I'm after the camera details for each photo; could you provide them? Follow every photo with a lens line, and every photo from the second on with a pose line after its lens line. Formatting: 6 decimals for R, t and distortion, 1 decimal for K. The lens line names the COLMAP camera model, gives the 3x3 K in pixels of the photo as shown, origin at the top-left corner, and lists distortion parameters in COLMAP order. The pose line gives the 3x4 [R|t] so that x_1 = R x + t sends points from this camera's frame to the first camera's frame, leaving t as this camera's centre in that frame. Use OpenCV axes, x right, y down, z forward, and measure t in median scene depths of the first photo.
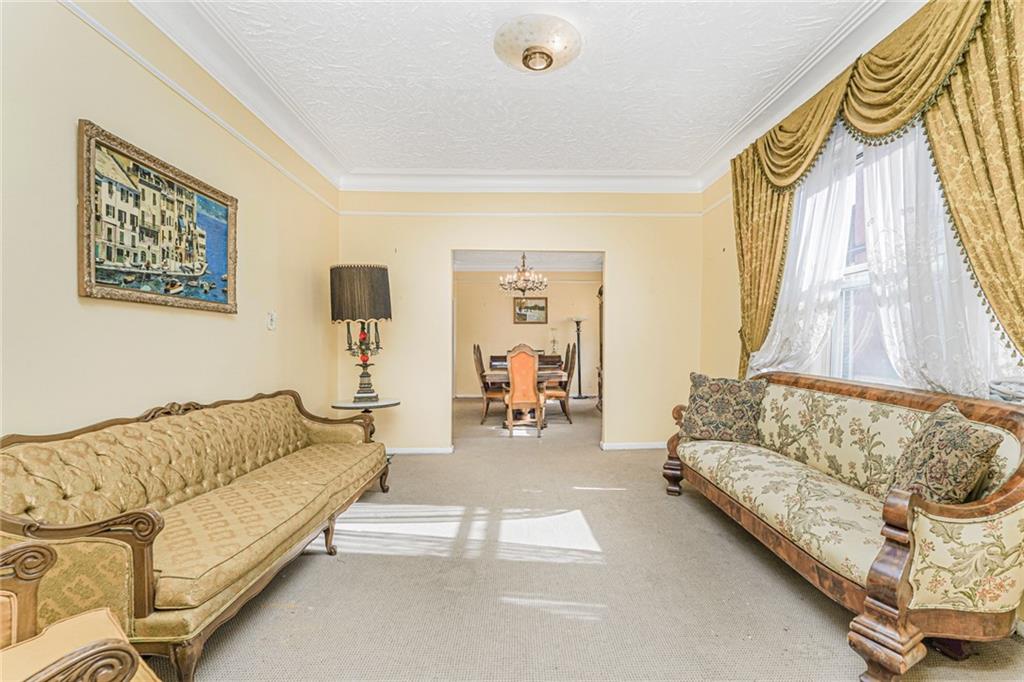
lens RADIAL K [[469.8, 0, 514.6], [0, 469.8, 349.8], [0, 0, 1]] dist [0.013575, 0.000809]
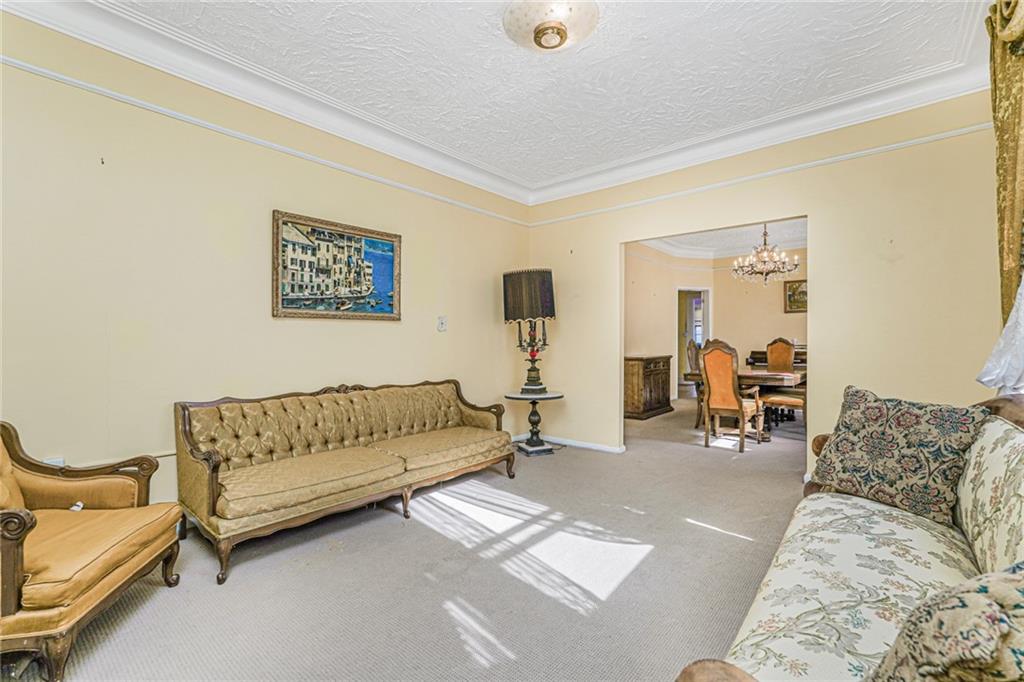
lens RADIAL K [[443.4, 0, 510.5], [0, 443.4, 337.0], [0, 0, 1]] dist [-0.008747, 0.000611]
pose [[0.745251, -0.009221, -0.666720, 0.541193], [0.002593, 0.999937, -0.010931, -0.016852], [0.666779, 0.006417, 0.745228, 0.303130]]
